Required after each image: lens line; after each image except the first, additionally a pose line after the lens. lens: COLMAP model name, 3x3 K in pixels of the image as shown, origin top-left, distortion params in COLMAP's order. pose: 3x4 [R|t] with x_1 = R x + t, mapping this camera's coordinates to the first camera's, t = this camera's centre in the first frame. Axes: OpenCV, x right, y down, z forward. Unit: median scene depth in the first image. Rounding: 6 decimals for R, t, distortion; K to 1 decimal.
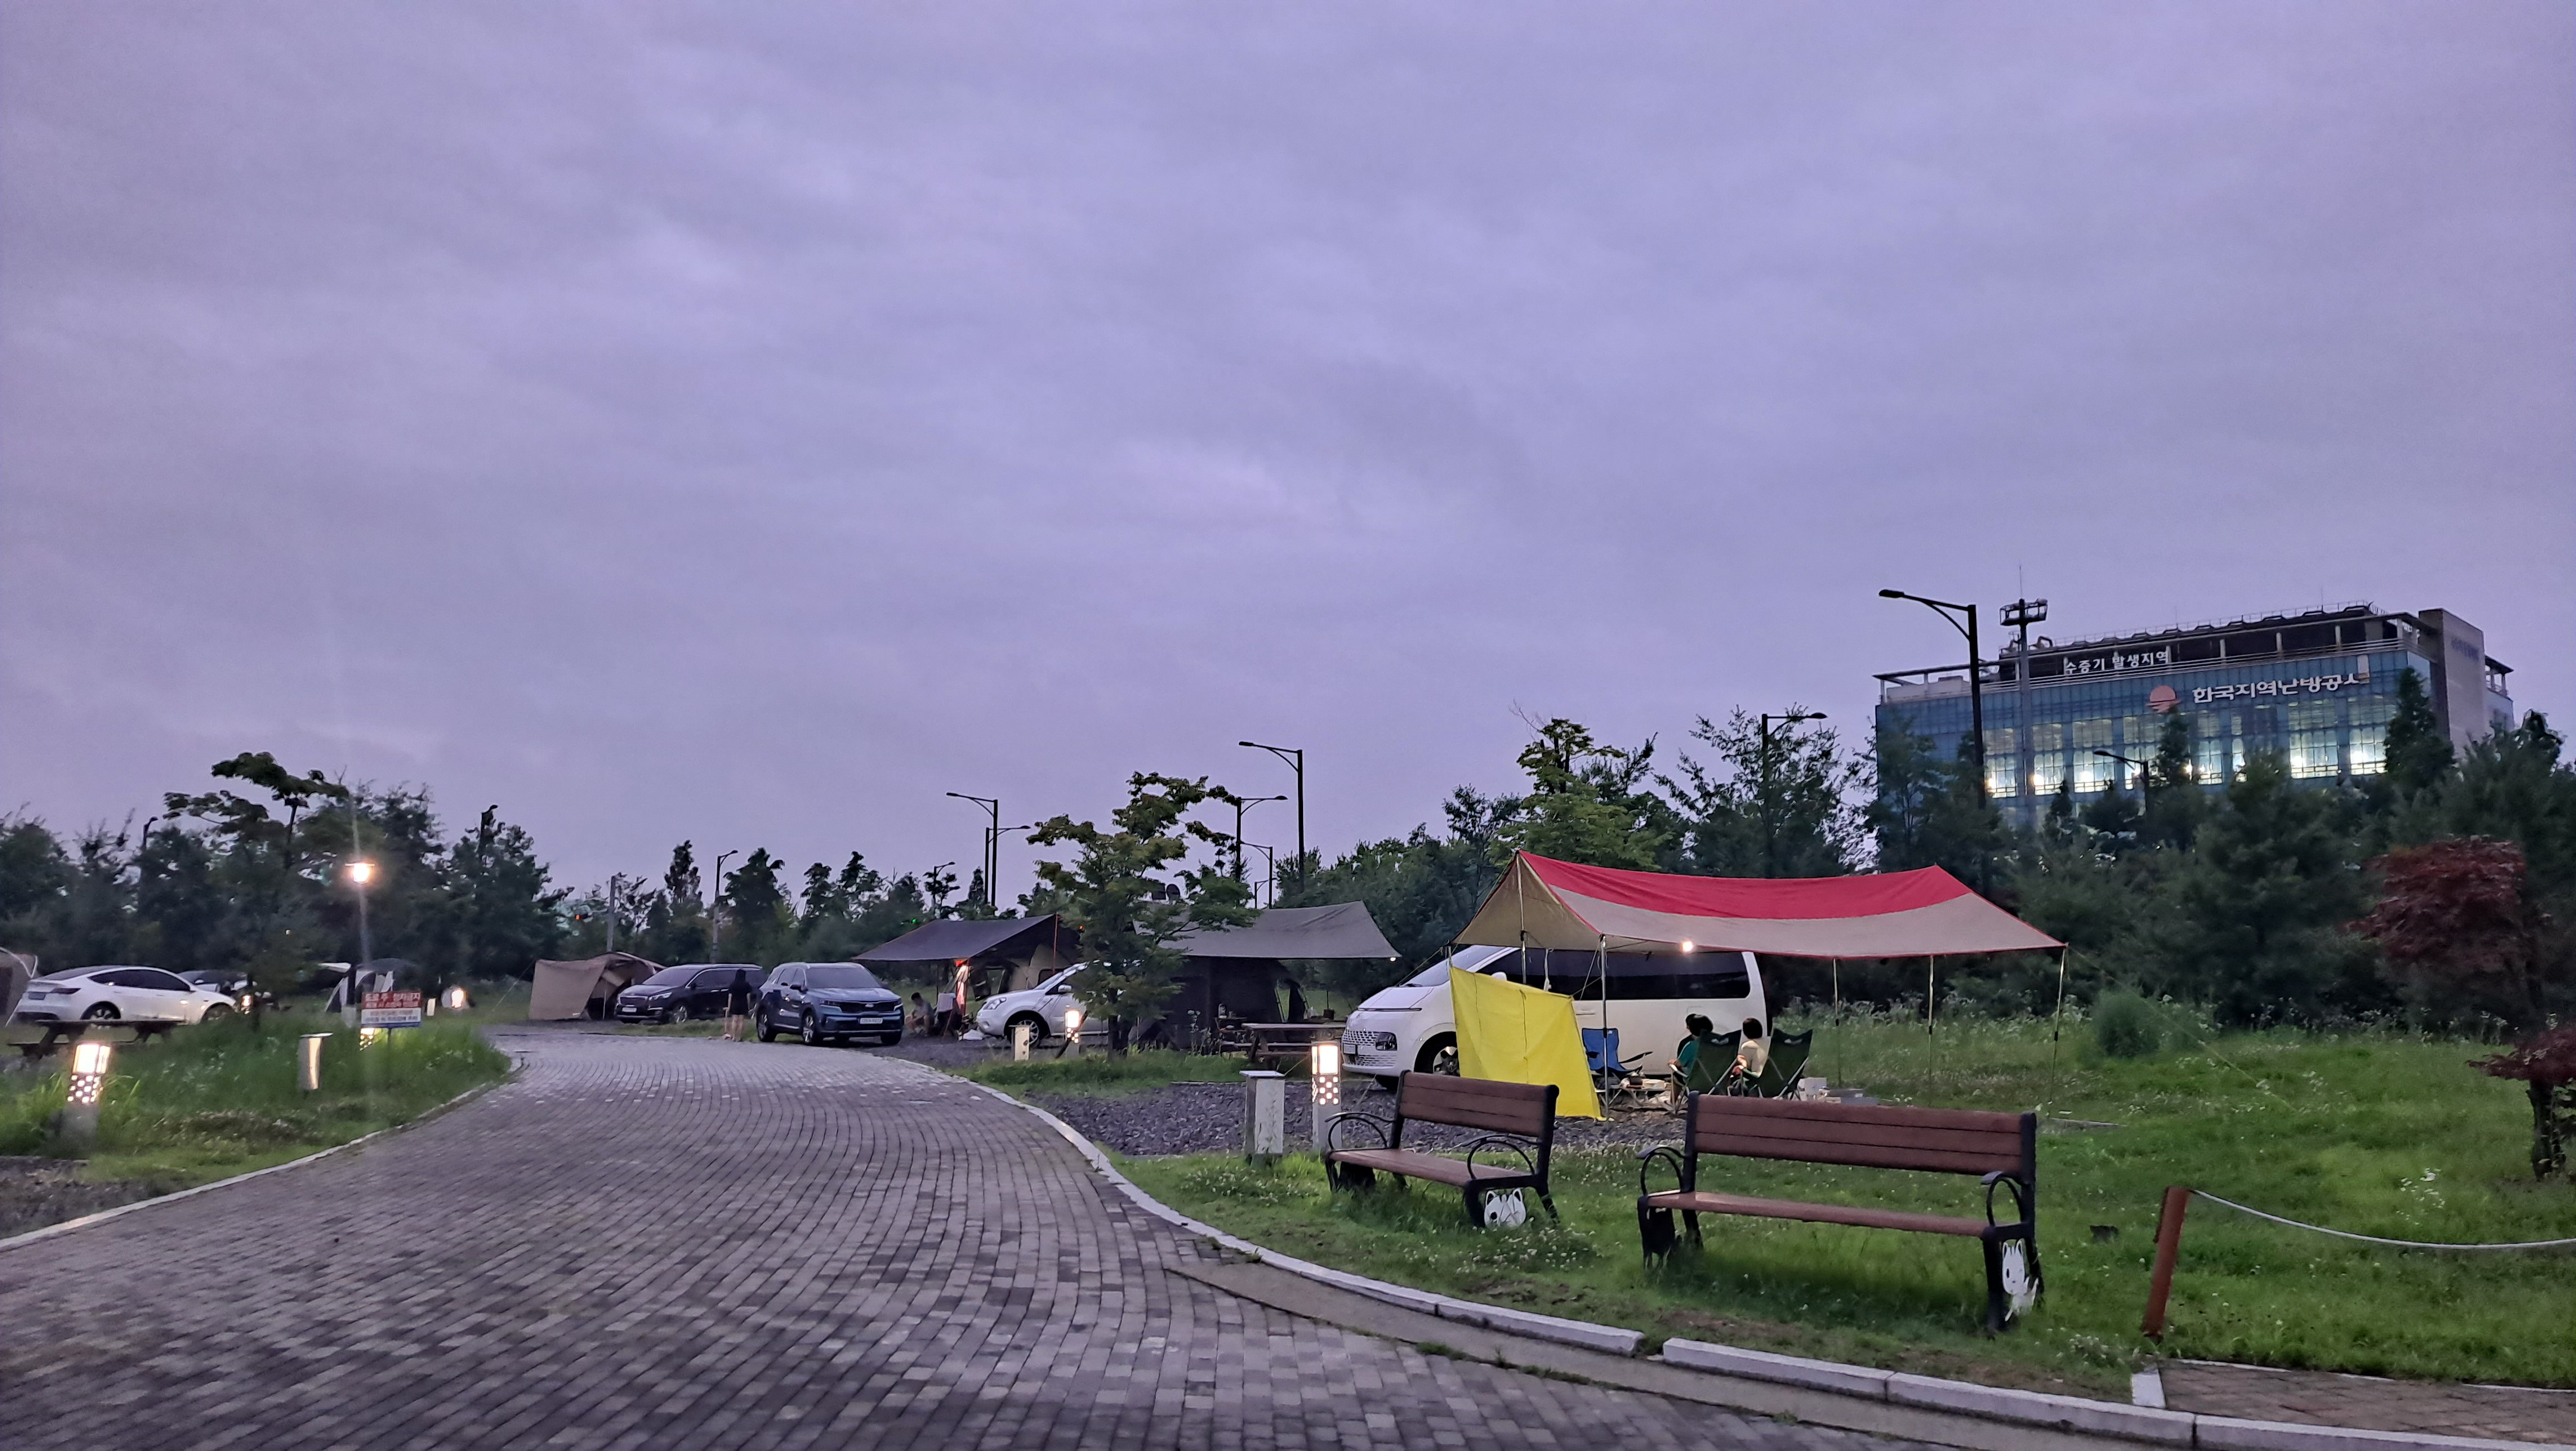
lens RADIAL K [[1815.3, 0, 1293.2], [0, 1815.3, 731.6], [0, 0, 1]] dist [-0.001811, -0.003106]
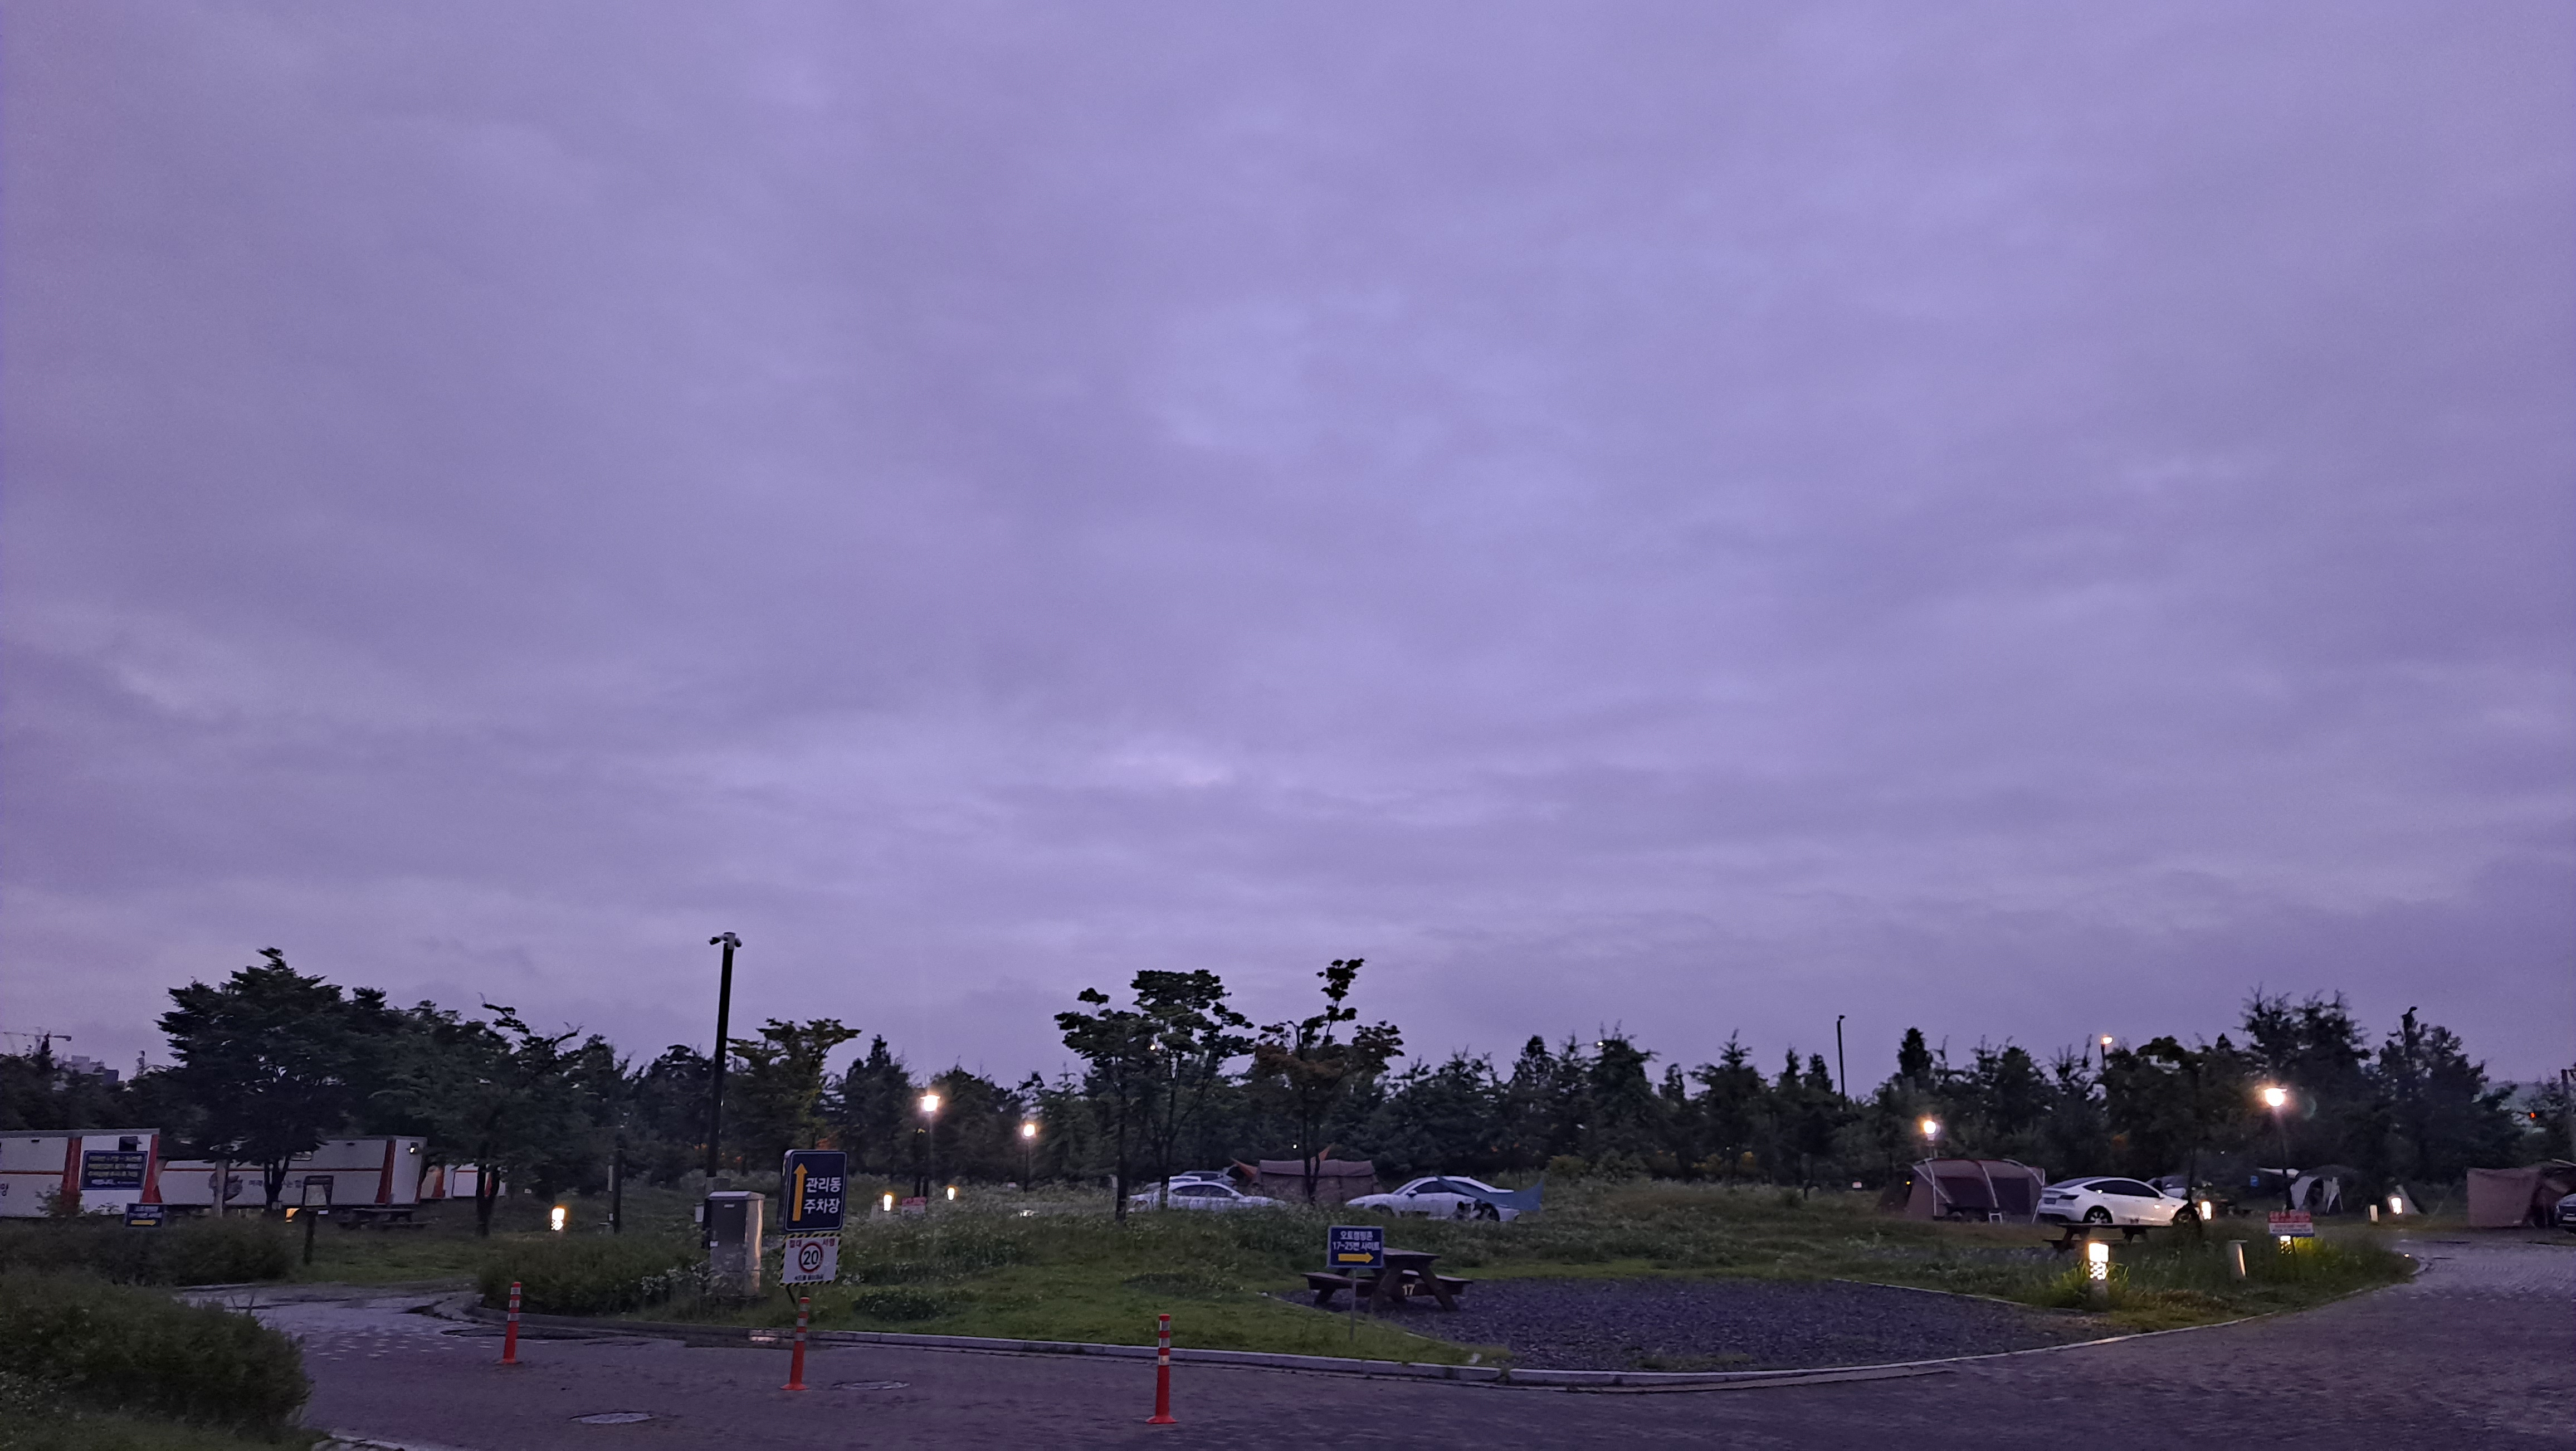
lens RADIAL K [[1815.3, 0, 1294.0], [0, 1815.3, 723.6], [0, 0, 1]] dist [-0.001811, -0.003106]
pose [[0.556770, -0.202238, -0.805672, 0.101141], [0.114016, 0.979336, -0.167039, -0.027967], [0.822805, 0.001143, 0.568323, -0.153452]]
